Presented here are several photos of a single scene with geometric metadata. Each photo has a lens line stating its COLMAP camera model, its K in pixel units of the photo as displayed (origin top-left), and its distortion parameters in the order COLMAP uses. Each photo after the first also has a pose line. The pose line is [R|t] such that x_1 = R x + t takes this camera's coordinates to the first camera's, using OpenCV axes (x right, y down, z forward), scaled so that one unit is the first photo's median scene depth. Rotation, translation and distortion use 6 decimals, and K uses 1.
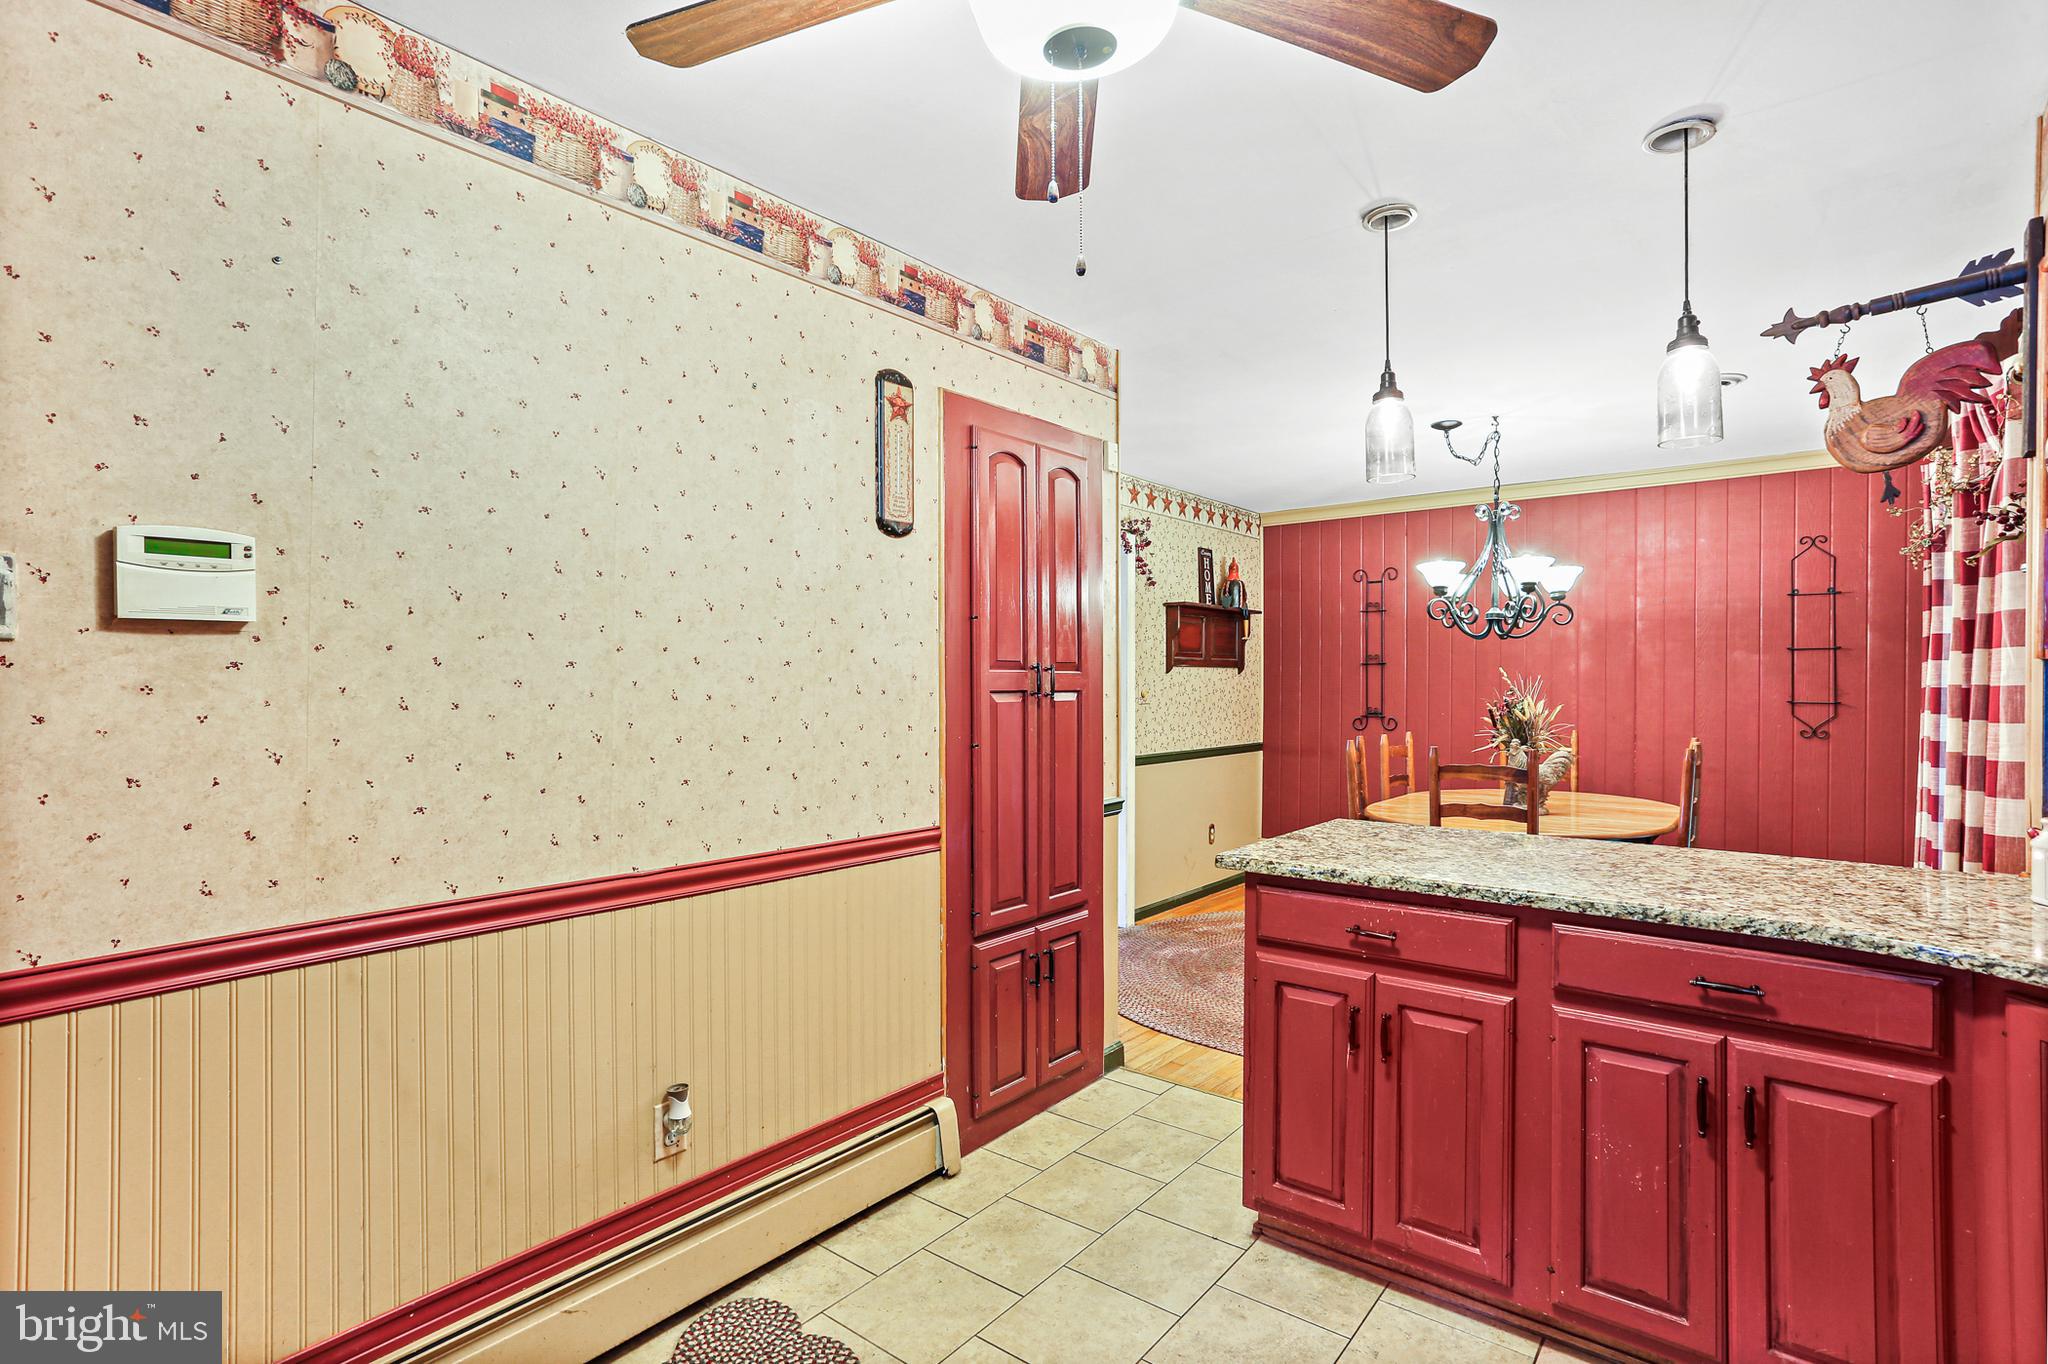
lens RADIAL K [[988.7, 0, 1034.3], [0, 988.7, 690.3], [0, 0, 1]] dist [-0.040099, 0.016747]
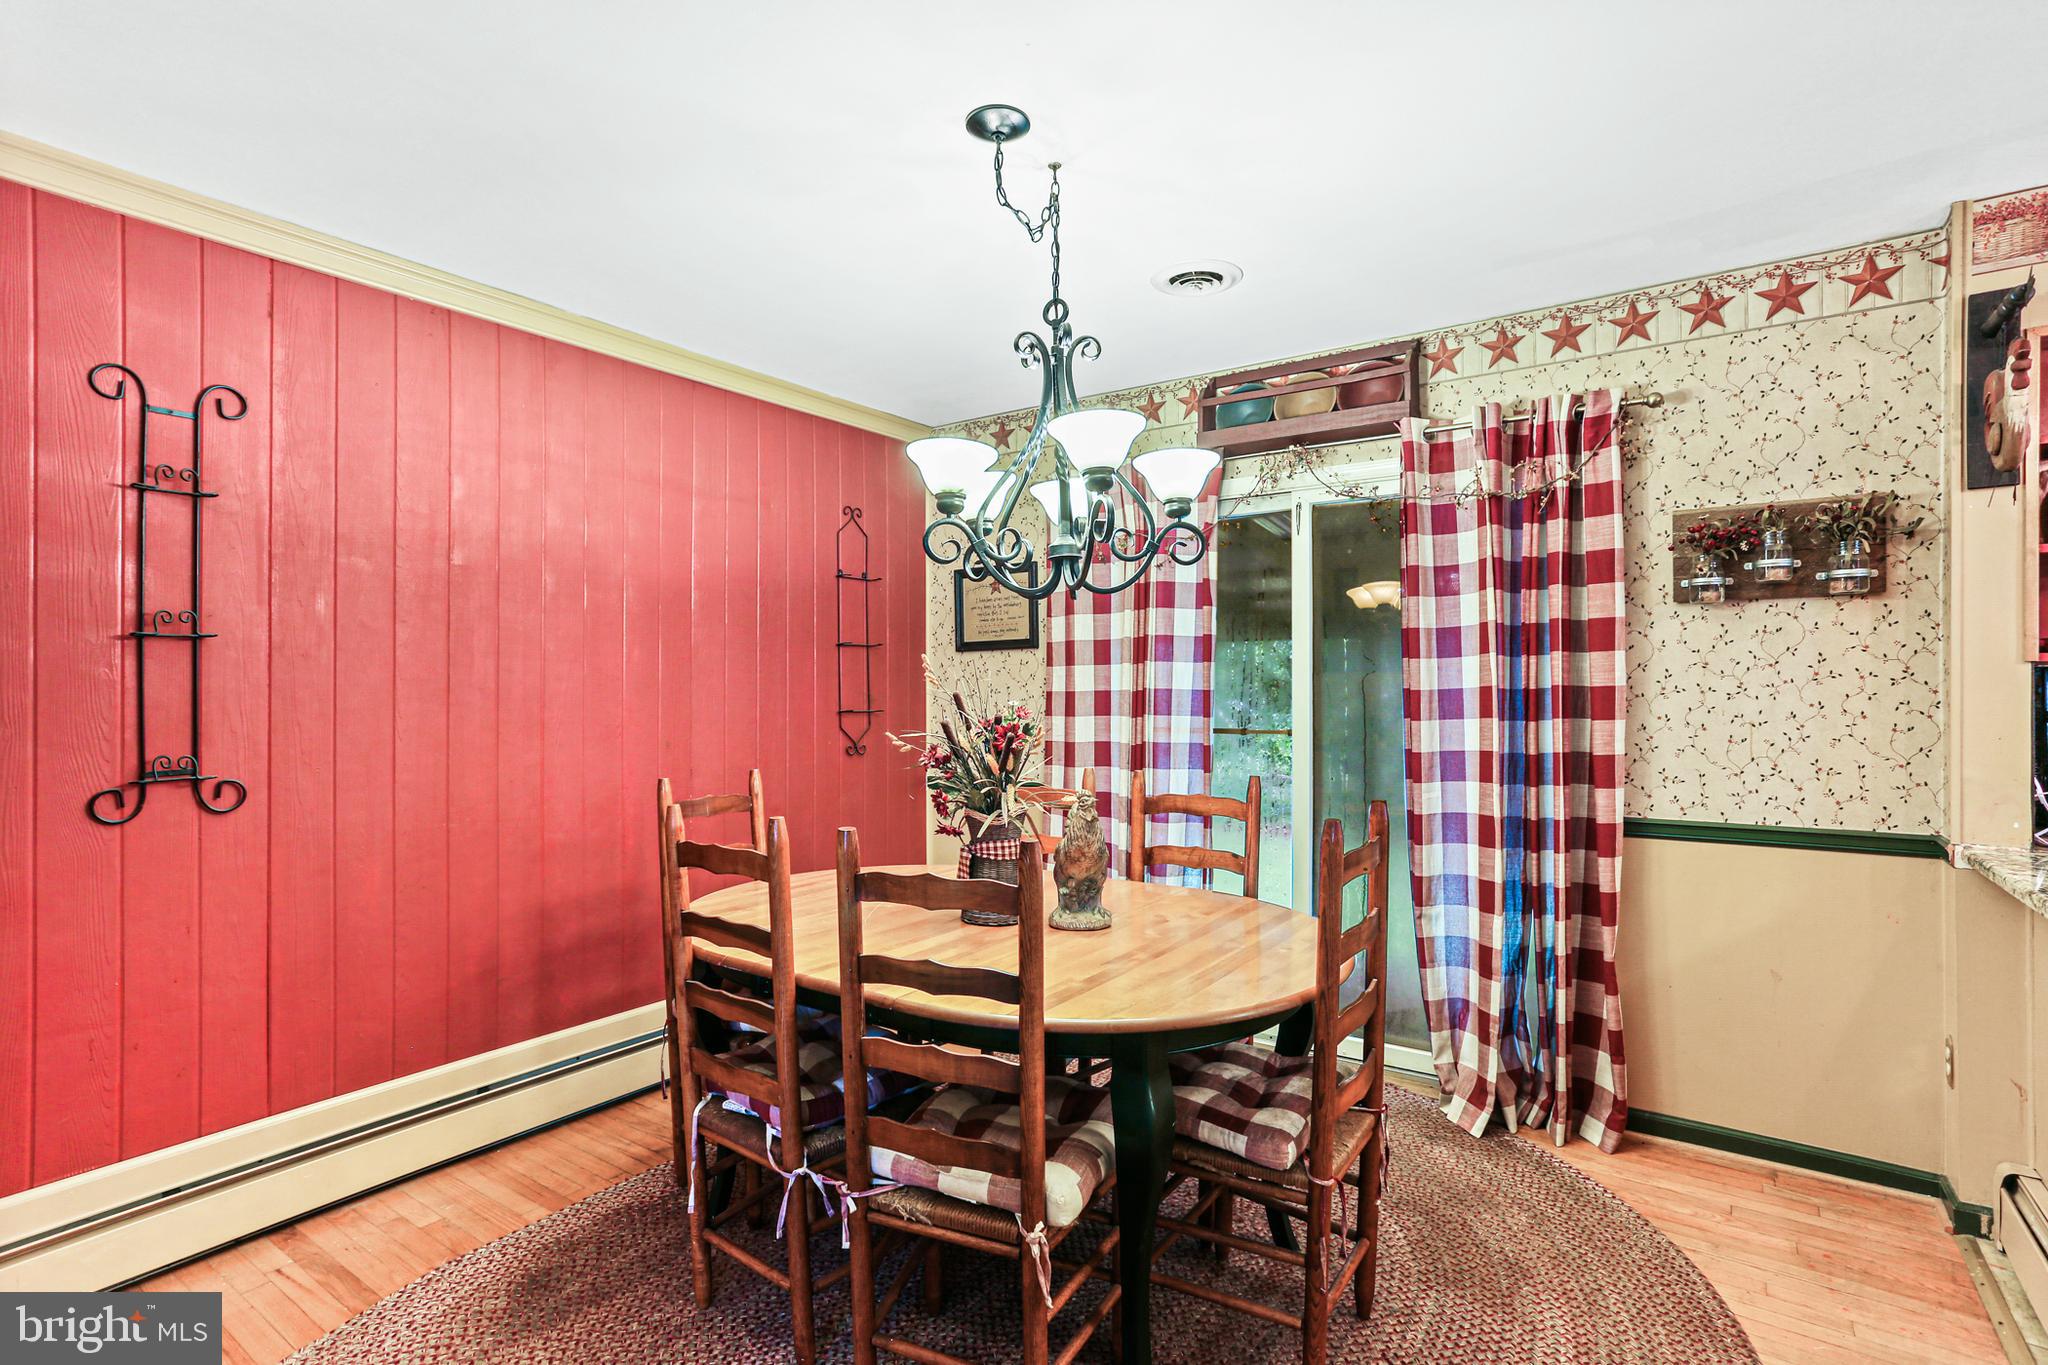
lens RADIAL K [[988.7, 0, 1013.0], [0, 988.7, 706.9], [0, 0, 1]] dist [-0.040099, 0.016747]
pose [[-0.059615, -0.017470, 0.998069, -0.065461], [0.010405, 0.999782, 0.018122, -0.007816], [-0.998167, 0.011465, -0.059421, 1.500825]]
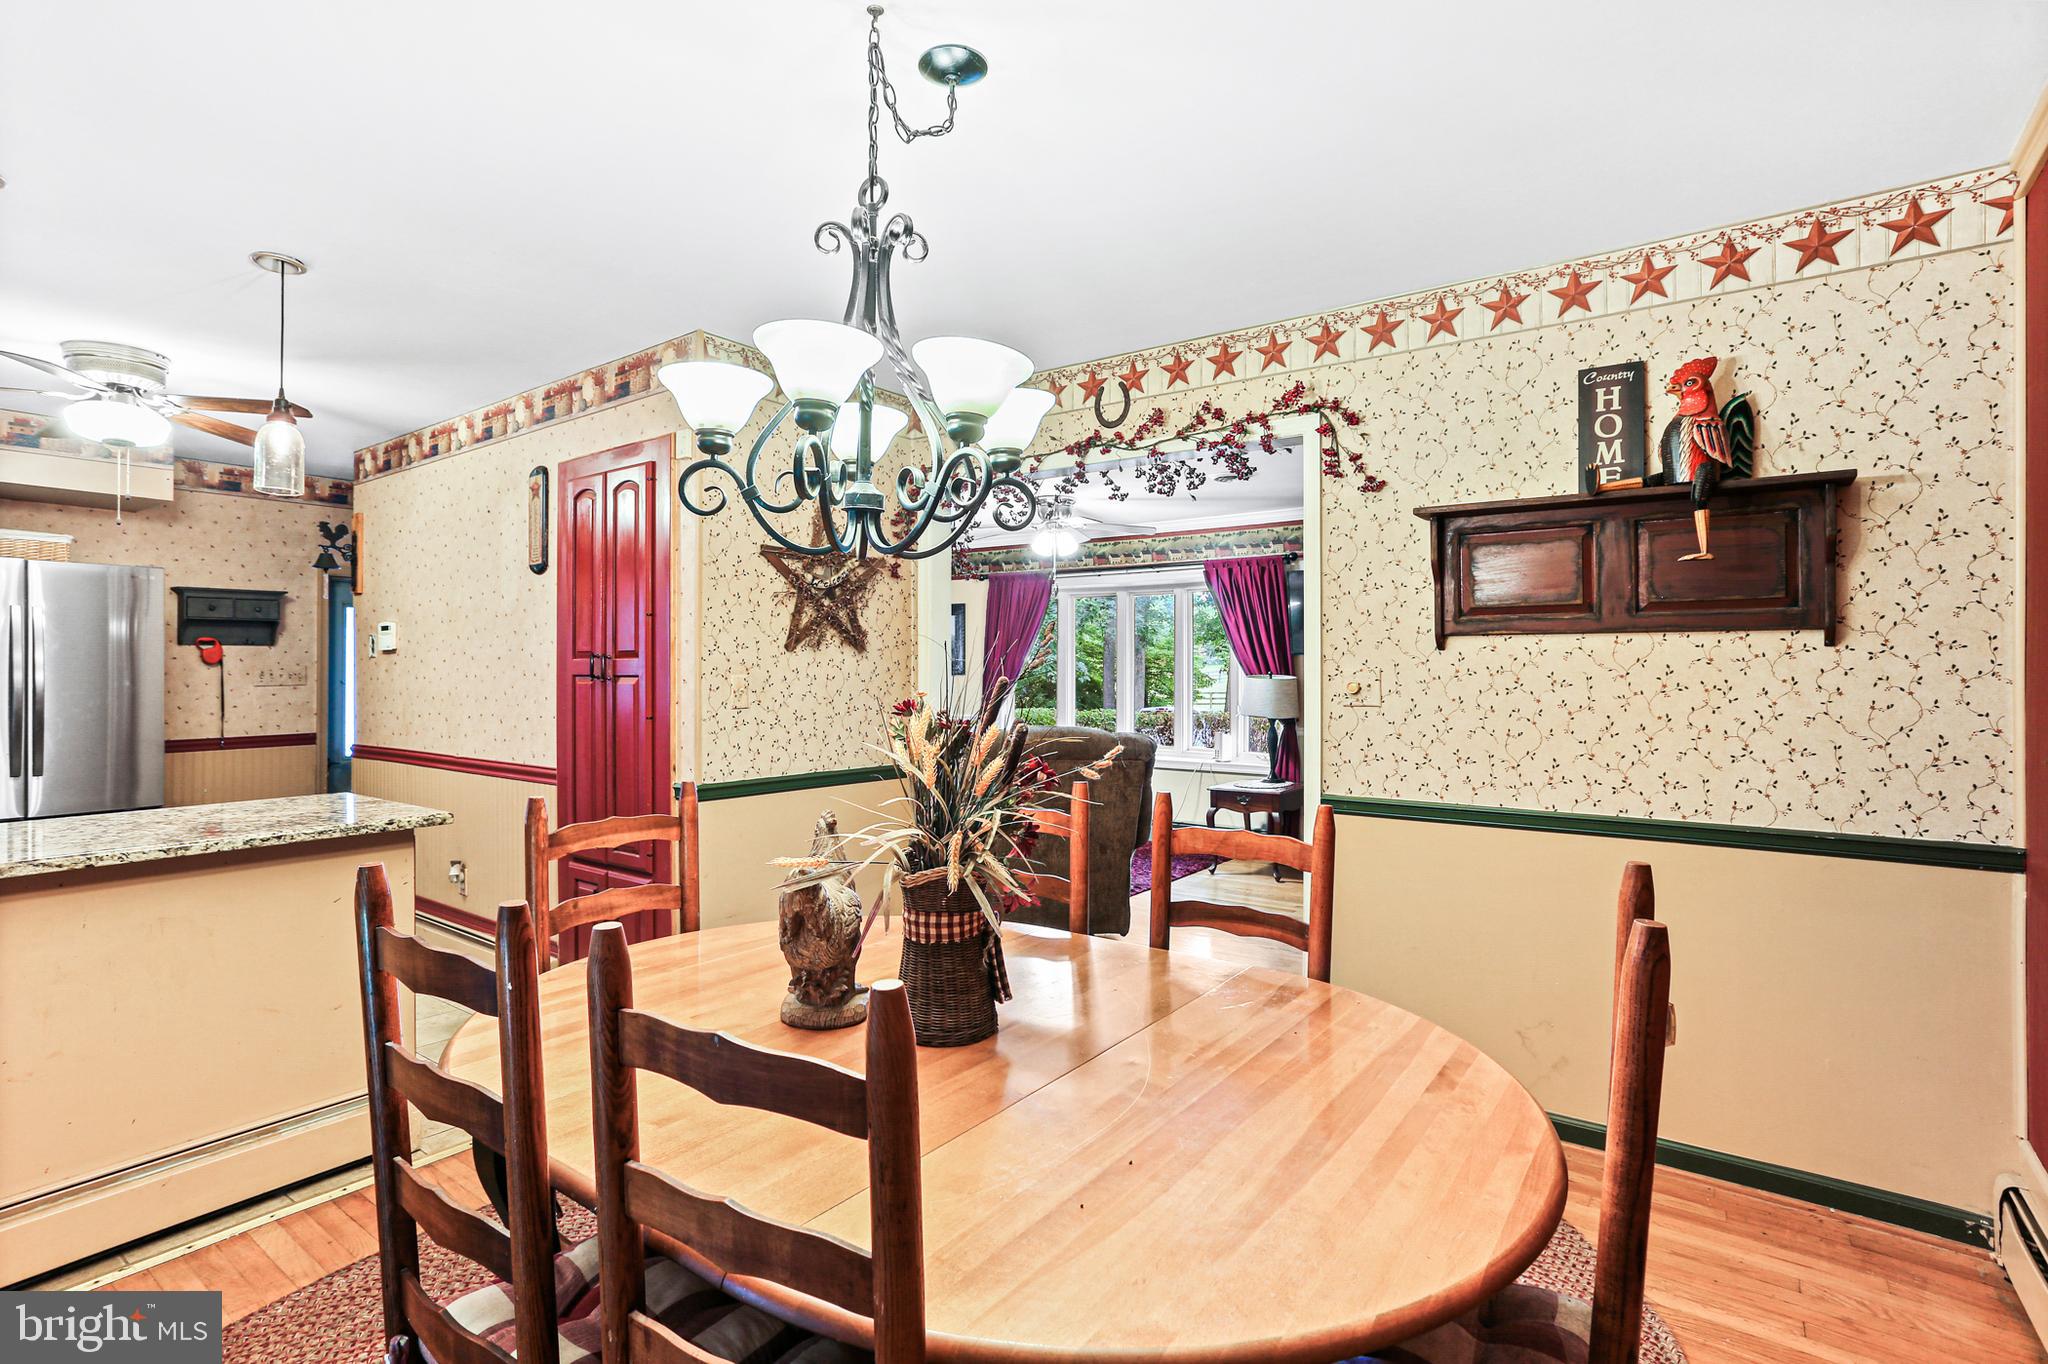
lens RADIAL K [[988.7, 0, 1025.5], [0, 988.7, 667.1], [0, 0, 1]] dist [-0.040099, 0.016747]
pose [[0.036303, 0.001671, -0.999339, 1.233534], [-0.006977, 0.999975, 0.001419, -0.015237], [0.999316, 0.006921, 0.036314, 1.485328]]
